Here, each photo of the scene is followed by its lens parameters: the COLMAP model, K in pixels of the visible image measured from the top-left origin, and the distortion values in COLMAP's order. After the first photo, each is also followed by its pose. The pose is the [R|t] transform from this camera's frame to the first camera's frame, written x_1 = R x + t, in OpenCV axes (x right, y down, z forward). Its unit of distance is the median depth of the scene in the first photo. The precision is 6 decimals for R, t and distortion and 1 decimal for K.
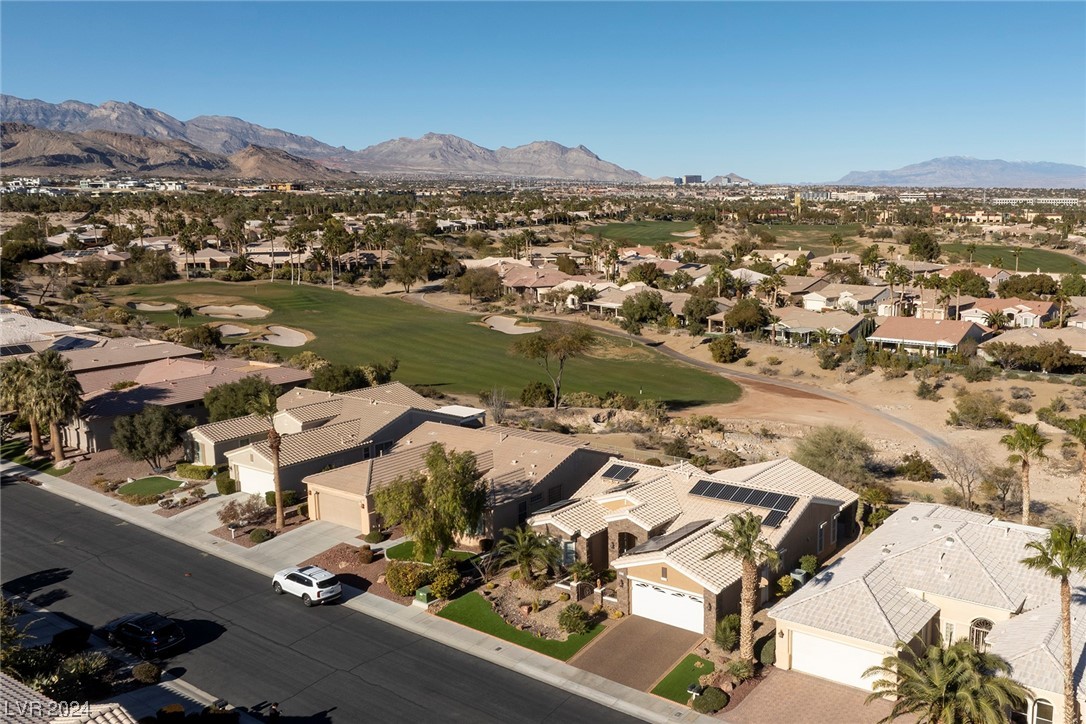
lens RADIAL K [[1031.7, 0, 536.4], [0, 1031.7, 361.6], [0, 0, 1]] dist [-0.030905, 0.001763]
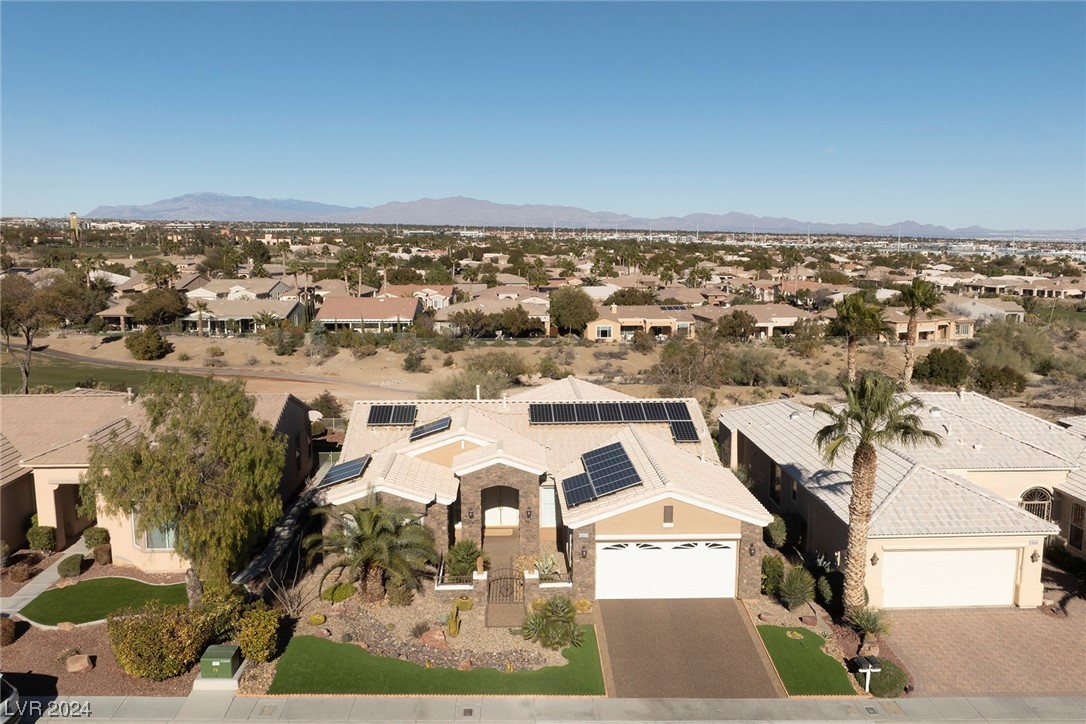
lens RADIAL K [[1031.7, 0, 536.4], [0, 1031.7, 361.6], [0, 0, 1]] dist [-0.030905, 0.001763]
pose [[0.758193, -0.063402, 0.648940, -0.118270], [0.090975, 0.995812, -0.008999, 0.039824], [-0.645652, 0.065861, 0.760786, 0.204359]]
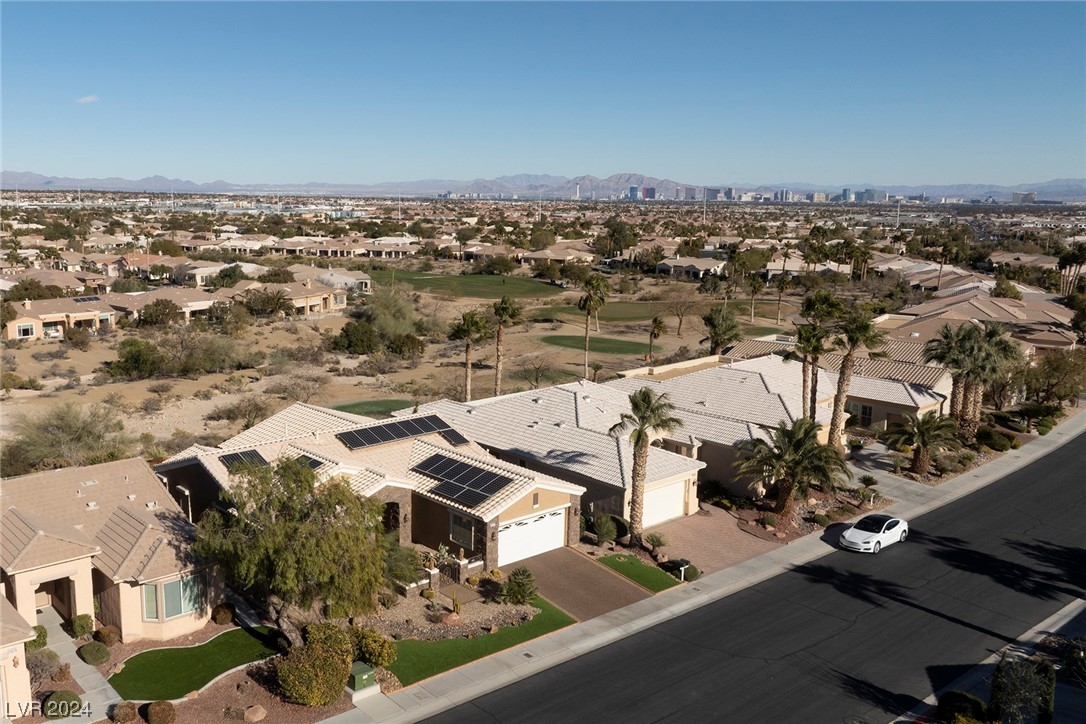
lens RADIAL K [[1031.7, 0, 536.4], [0, 1031.7, 361.6], [0, 0, 1]] dist [-0.030905, 0.001763]
pose [[0.147776, -0.147561, 0.977951, -0.262537], [0.146029, 0.981225, 0.125989, -0.009222], [-0.978181, 0.124191, 0.166550, 0.297261]]
